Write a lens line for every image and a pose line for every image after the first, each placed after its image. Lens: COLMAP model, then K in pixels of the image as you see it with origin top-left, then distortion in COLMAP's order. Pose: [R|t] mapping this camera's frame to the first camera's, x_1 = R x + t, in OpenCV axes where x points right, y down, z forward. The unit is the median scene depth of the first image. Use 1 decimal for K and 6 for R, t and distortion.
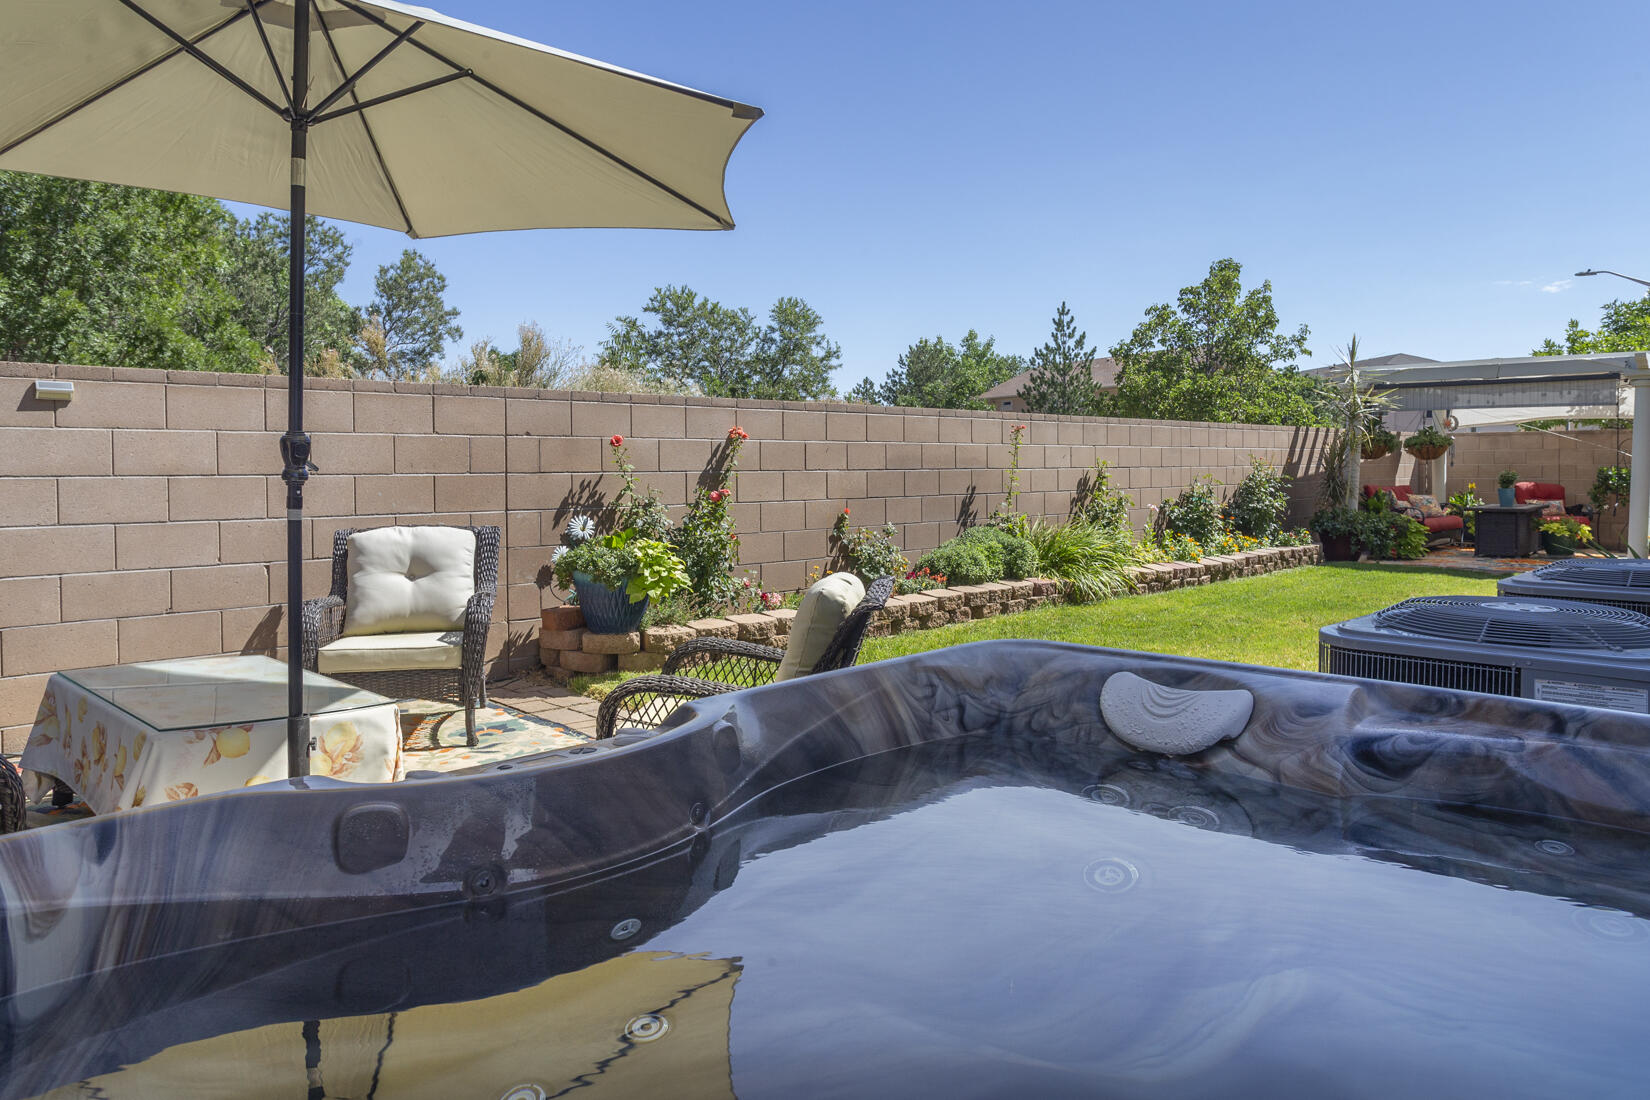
lens RADIAL K [[1124.1, 0, 856.9], [0, 1124.1, 510.7], [0, 0, 1]] dist [-0.009090, 0.001783]
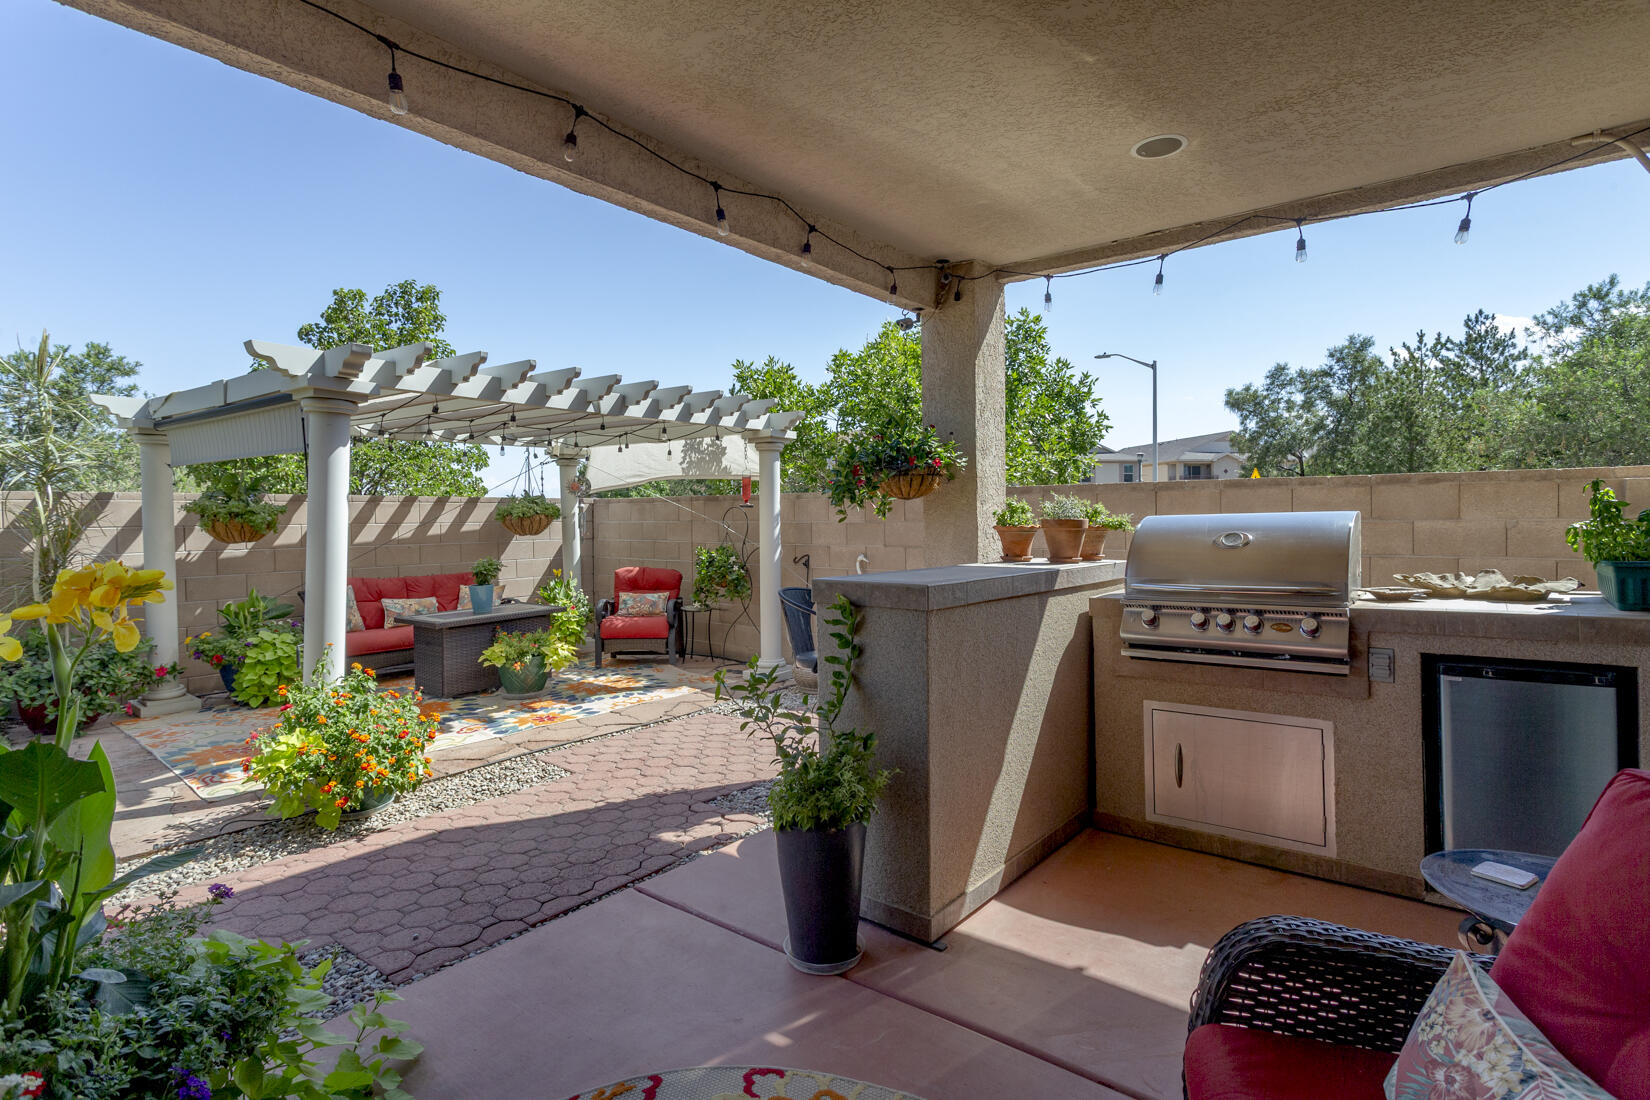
lens RADIAL K [[800.5, 0, 861.4], [0, 800.5, 537.6], [0, 0, 1]] dist [0.003639, 0.000312]
pose [[0.993819, -0.008028, 0.110720, 0.787923], [0.009586, 0.999862, -0.013540, -0.041265], [-0.110597, 0.014518, 0.993759, 0.531723]]
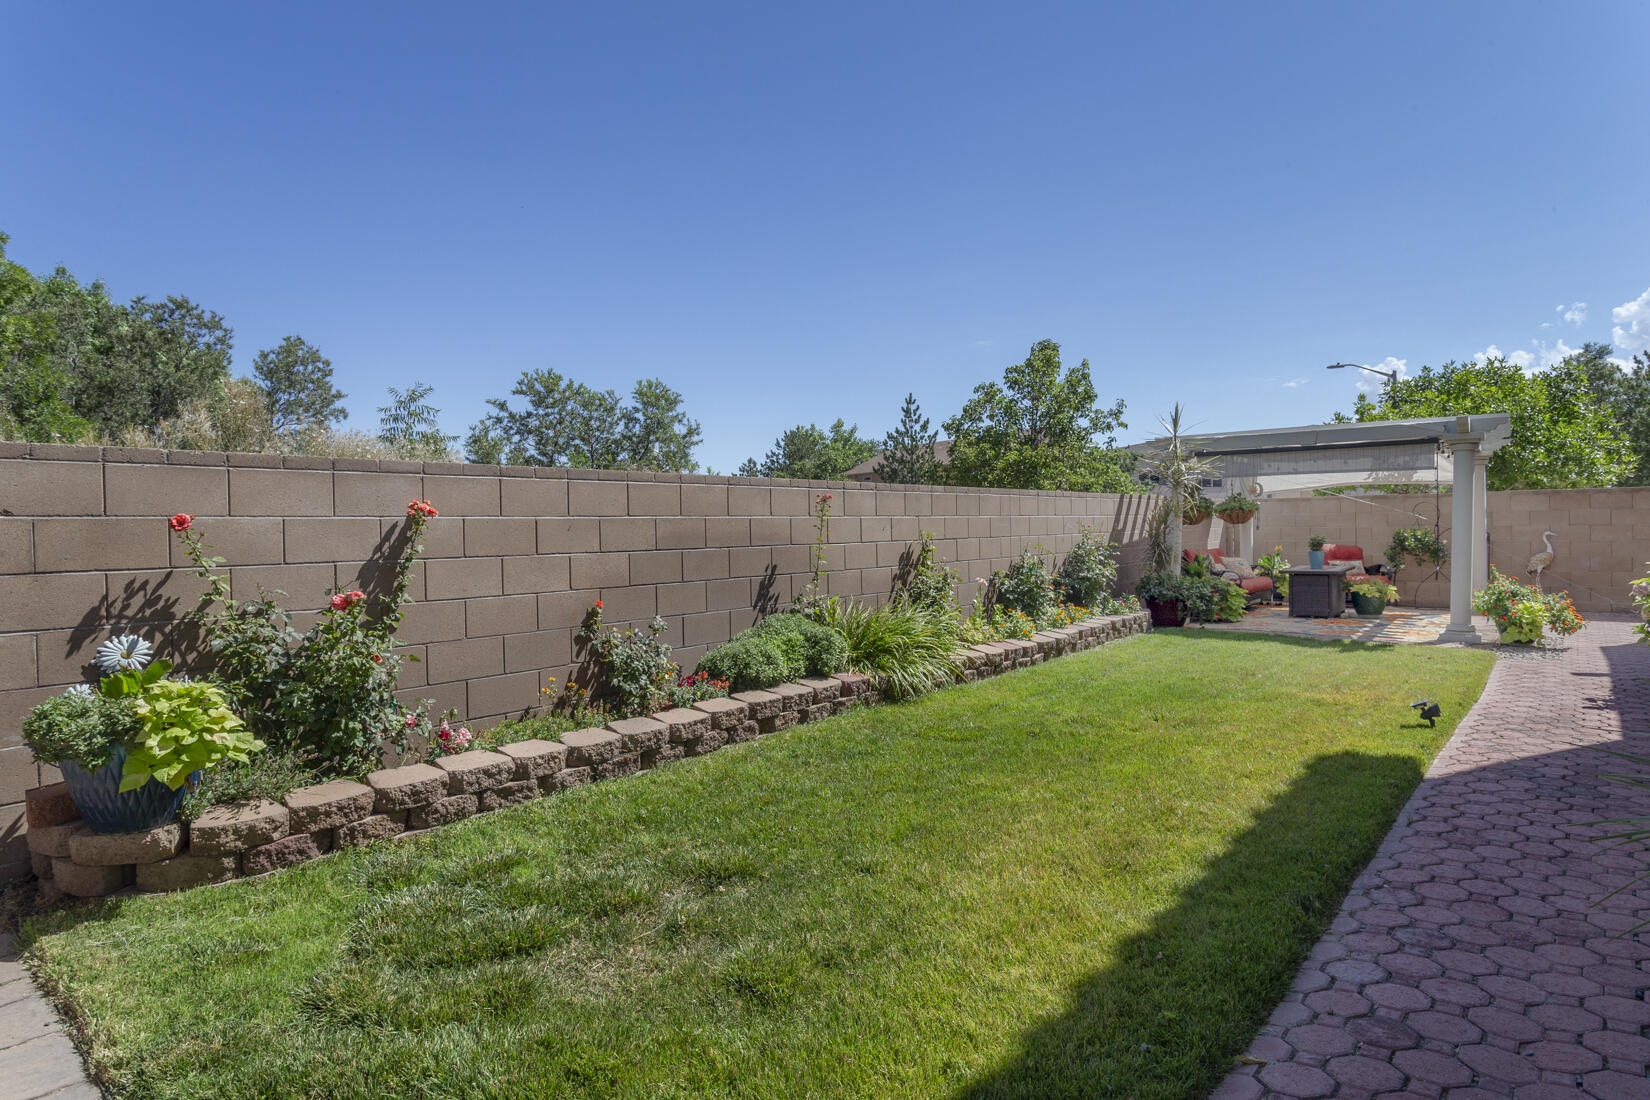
lens RADIAL K [[892.1, 0, 825.0], [0, 892.1, 550.0], [0, 0, 1]] dist [0.003686, 0.000971]
pose [[0.996913, -0.013926, 0.077270, 0.060855], [0.015257, 0.999745, -0.016663, -0.014731], [-0.077018, 0.017790, 0.996871, 0.214356]]
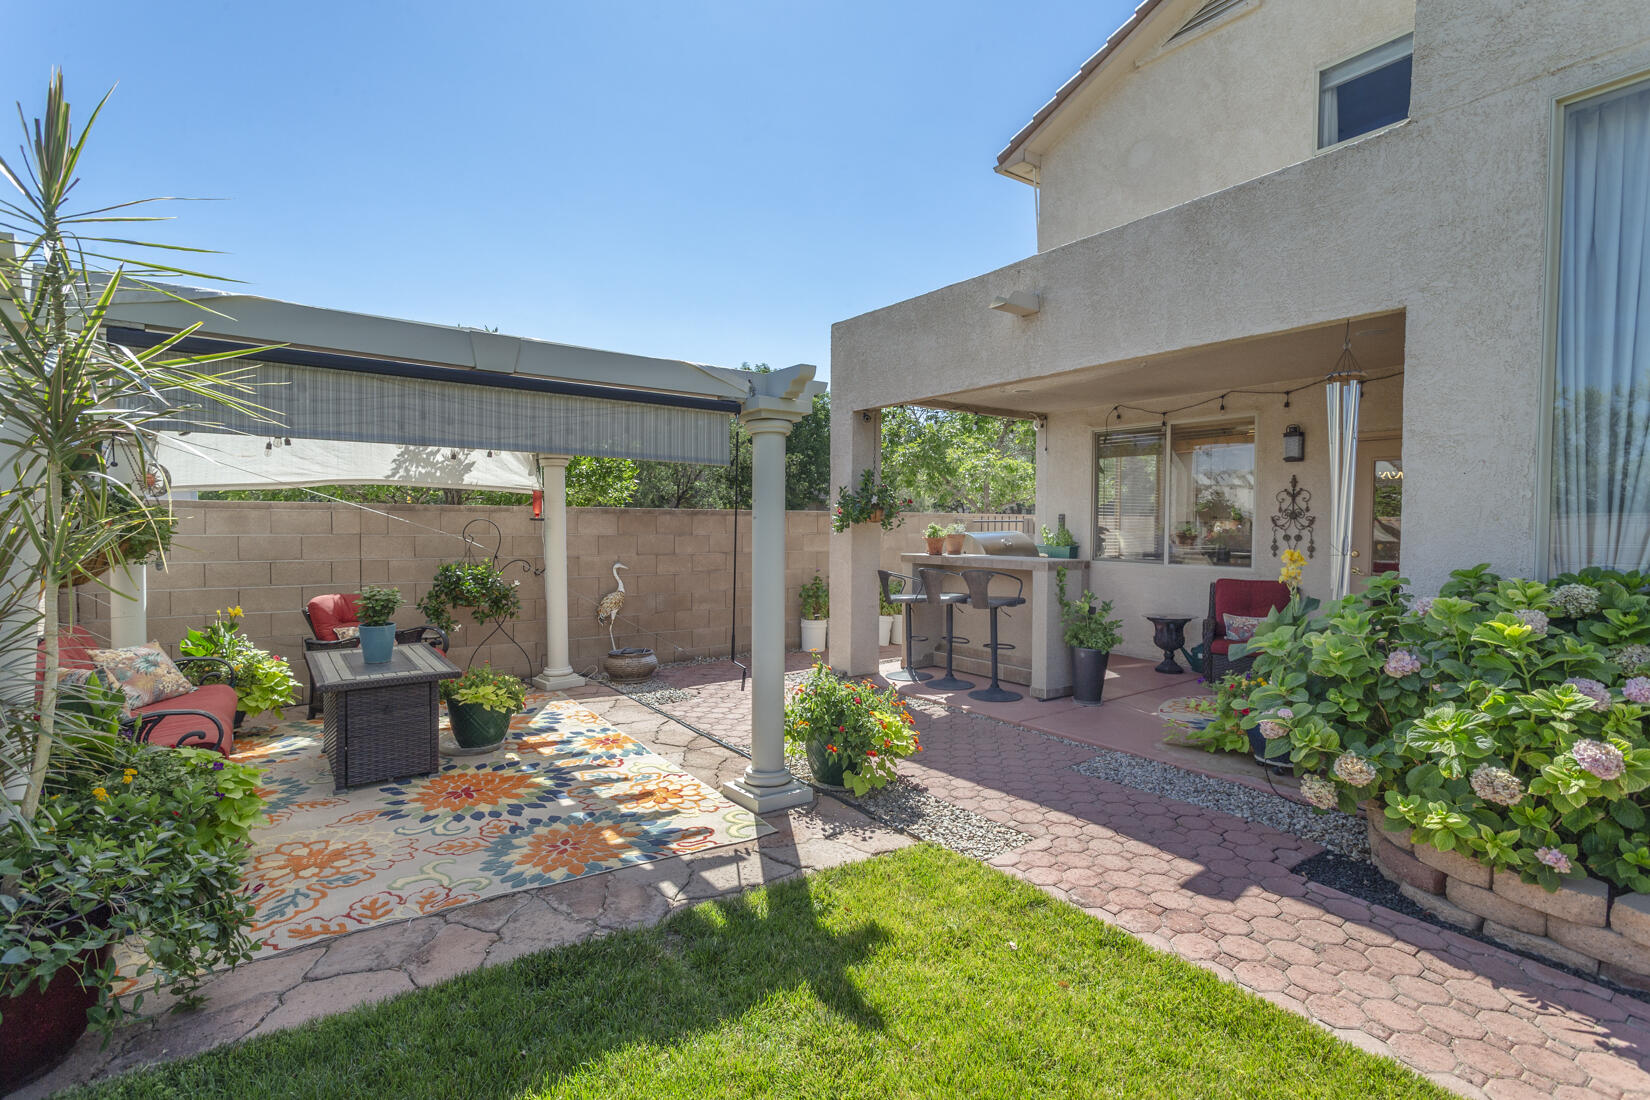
lens RADIAL K [[781.3, 0, 818.1], [0, 781.3, 543.1], [0, 0, 1]] dist [0.004273, 0.000681]
pose [[0.179762, -0.021339, 0.983479, 0.301285], [0.032293, 0.999354, 0.015781, -0.056313], [-0.983180, 0.028923, 0.180335, 0.792020]]
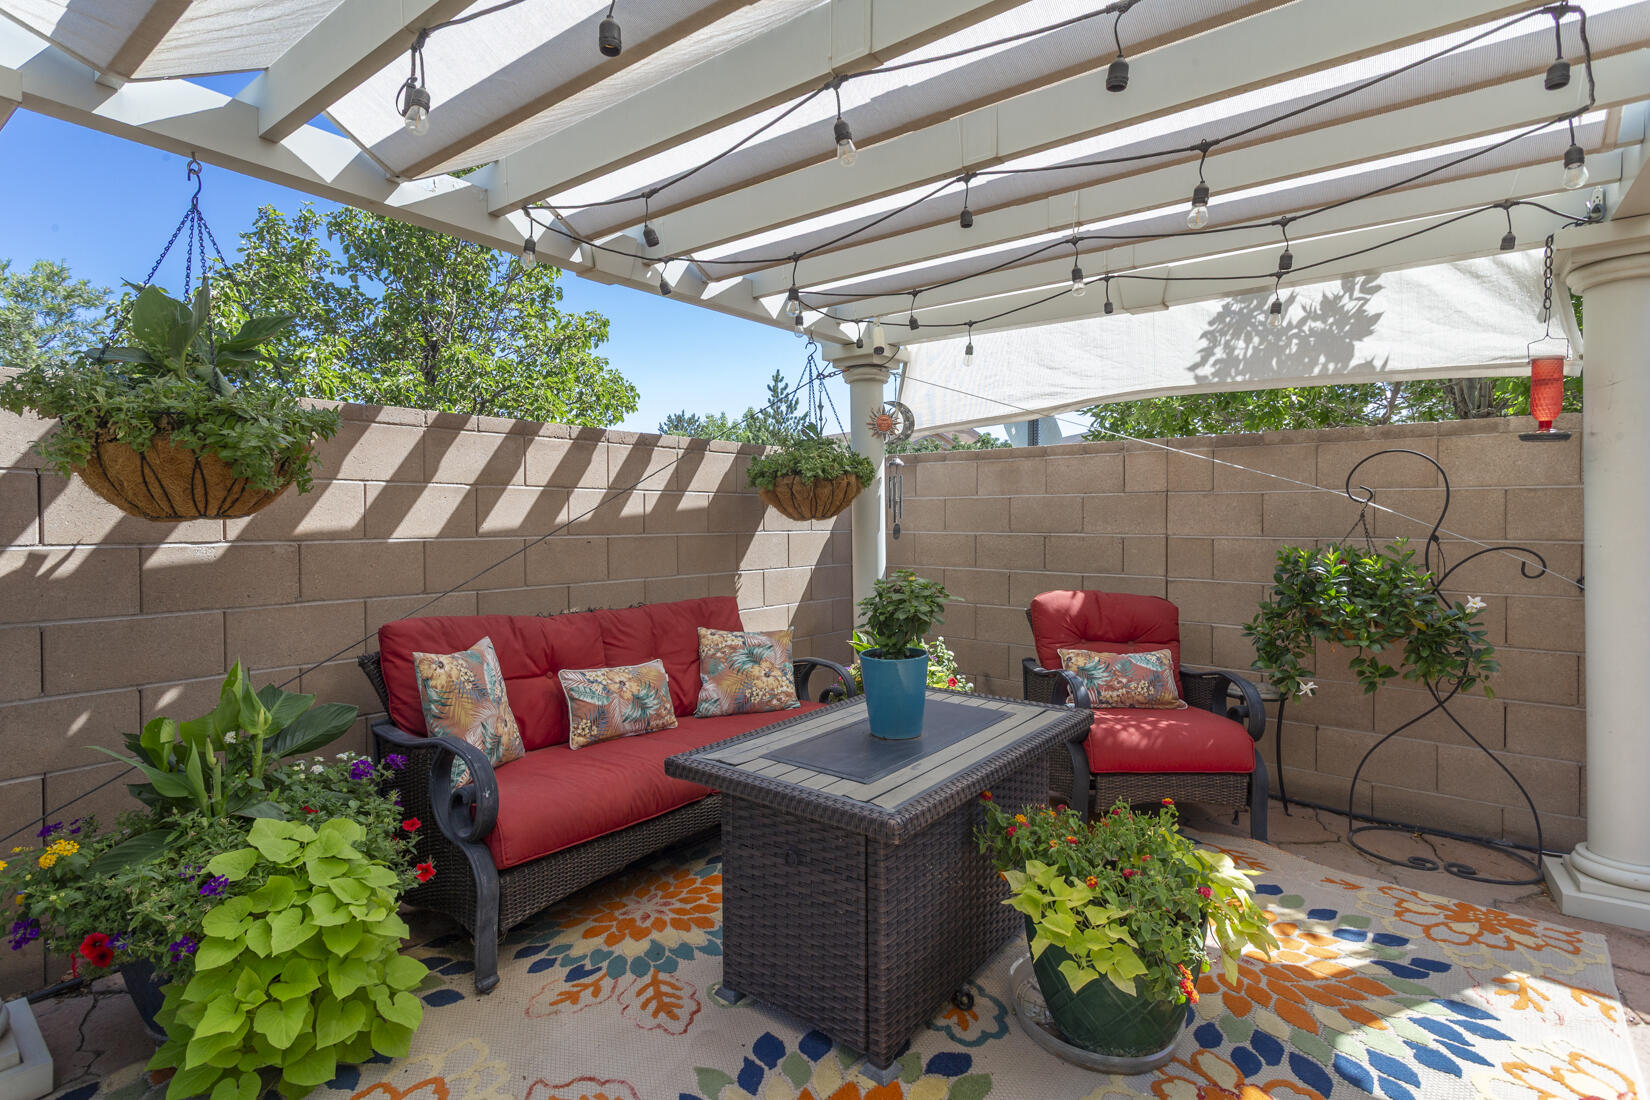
lens RADIAL K [[781.3, 0, 818.1], [0, 781.3, 543.1], [0, 0, 1]] dist [0.004273, 0.000681]
pose [[0.997104, -0.000633, 0.076044, 0.580262], [0.001439, 0.999943, -0.010541, -0.042240], [-0.076033, 0.010619, 0.997049, 0.888725]]
